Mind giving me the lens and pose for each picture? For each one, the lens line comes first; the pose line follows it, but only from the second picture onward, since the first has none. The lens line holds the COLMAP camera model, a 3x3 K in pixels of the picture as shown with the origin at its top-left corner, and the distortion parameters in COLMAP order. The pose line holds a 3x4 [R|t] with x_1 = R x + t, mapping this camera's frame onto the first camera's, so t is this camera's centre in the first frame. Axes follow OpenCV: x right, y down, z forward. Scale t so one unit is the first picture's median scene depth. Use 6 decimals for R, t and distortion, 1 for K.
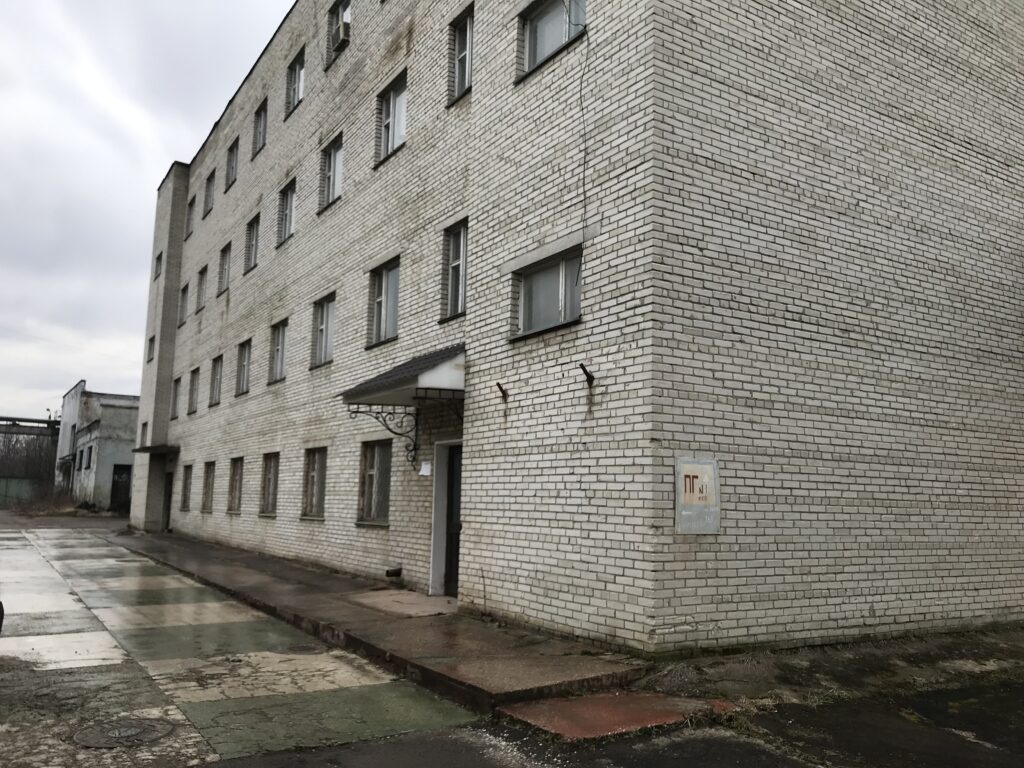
lens RADIAL K [[833.9, 0, 513.4], [0, 833.9, 375.7], [0, 0, 1]] dist [0.033267, -0.064406]
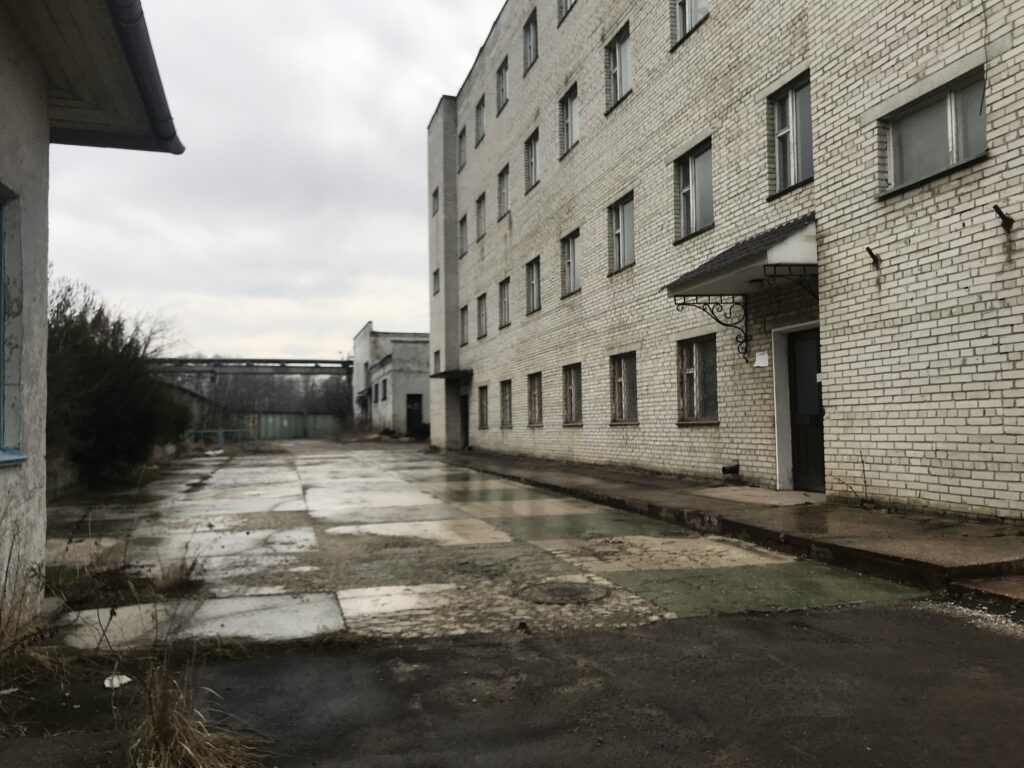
lens RADIAL K [[833.9, 0, 511.1], [0, 833.9, 385.0], [0, 0, 1]] dist [0.033267, -0.064406]
pose [[0.954987, -0.046187, -0.293029, -0.078626], [0.074218, 0.993590, 0.085267, 0.030821], [0.287213, -0.103177, 0.952294, 0.015932]]
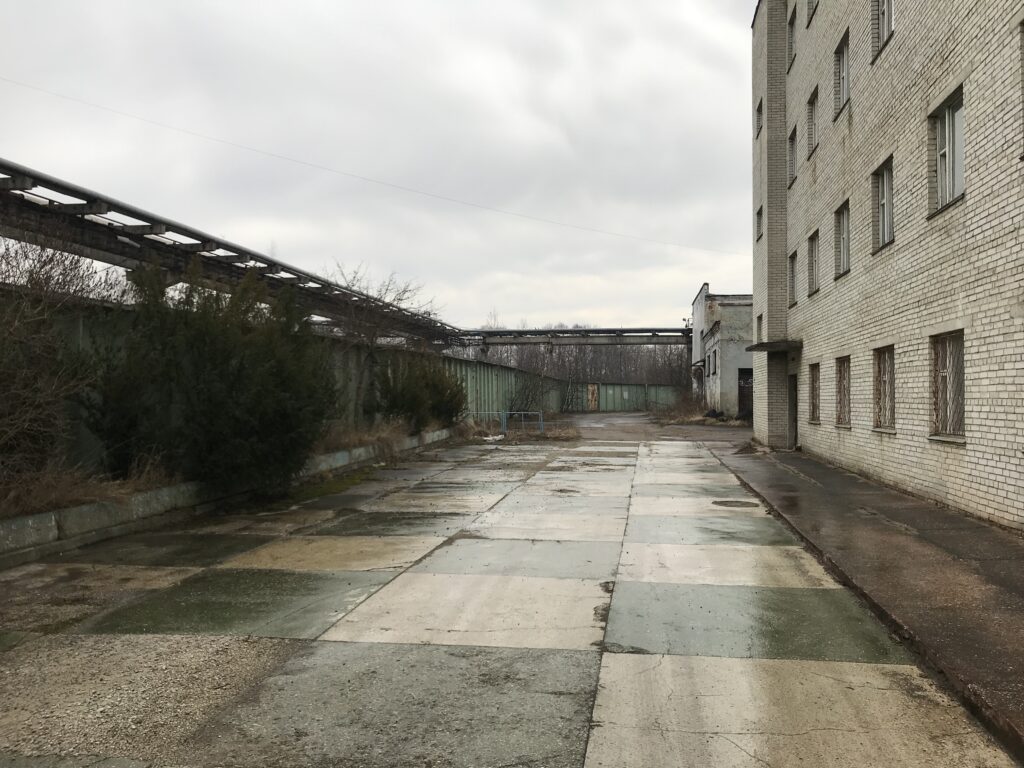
lens RADIAL K [[833.9, 0, 510.6], [0, 833.9, 375.9], [0, 0, 1]] dist [0.033267, -0.064406]
pose [[0.743950, -0.033164, -0.667412, -0.158057], [0.109502, 0.991317, 0.072800, 0.057700], [0.659202, -0.127243, 0.741122, 0.456451]]
